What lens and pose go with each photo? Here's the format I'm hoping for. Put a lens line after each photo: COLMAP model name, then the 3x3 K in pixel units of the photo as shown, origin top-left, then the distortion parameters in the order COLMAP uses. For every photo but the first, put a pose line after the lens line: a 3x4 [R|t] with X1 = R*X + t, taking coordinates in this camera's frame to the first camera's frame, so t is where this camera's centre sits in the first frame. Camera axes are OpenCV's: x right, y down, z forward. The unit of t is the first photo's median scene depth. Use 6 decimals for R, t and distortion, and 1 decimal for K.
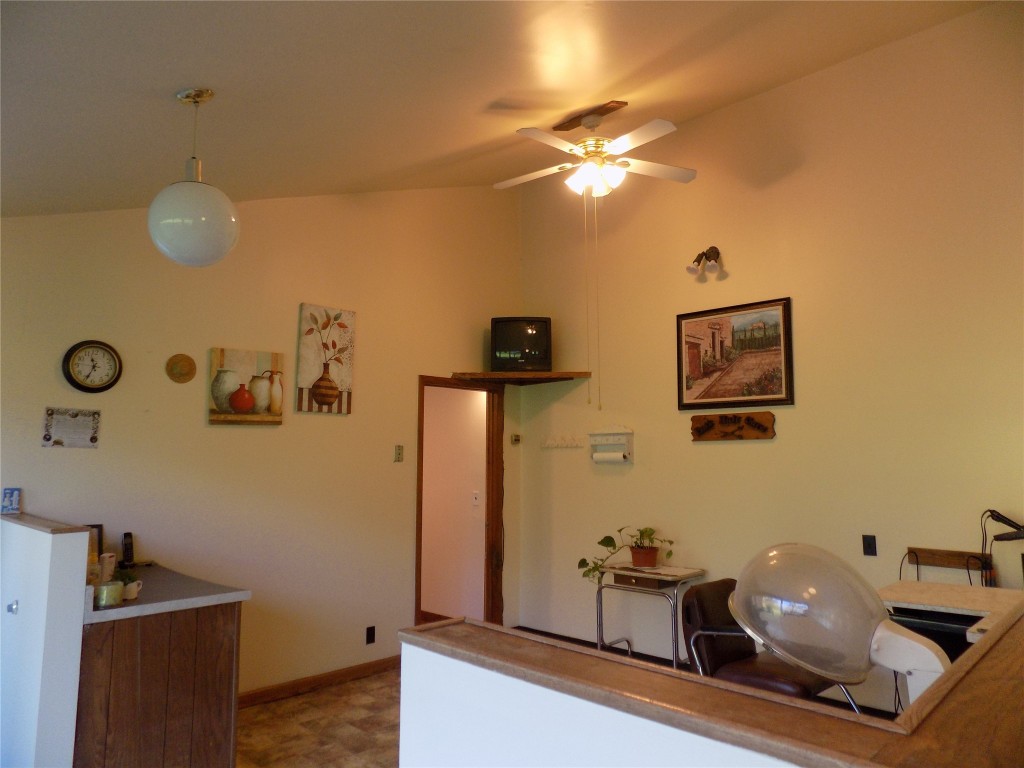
lens RADIAL K [[697.9, 0, 507.0], [0, 697.9, 383.8], [0, 0, 1]] dist [-0.043061, 0.042708]
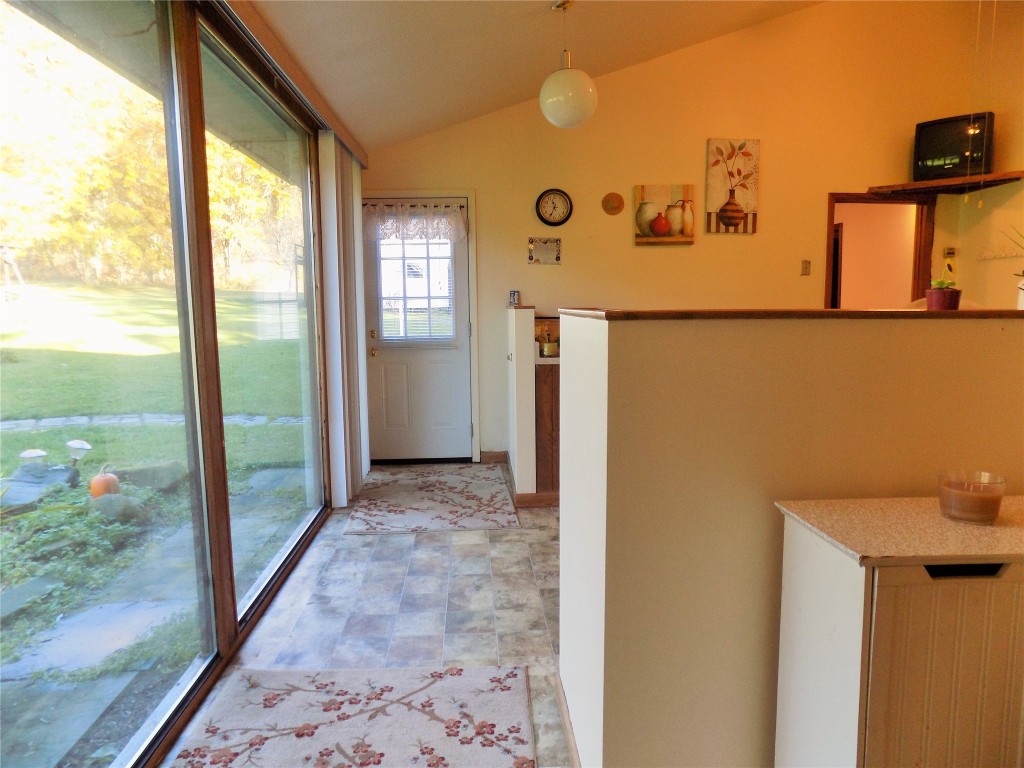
lens RADIAL K [[697.9, 0, 511.0], [0, 697.9, 385.4], [0, 0, 1]] dist [-0.043061, 0.042708]
pose [[0.746520, 0.078371, -0.660731, 0.255650], [0.070667, 0.978083, 0.195855, 0.037656], [0.661599, -0.192901, 0.724621, -0.146106]]
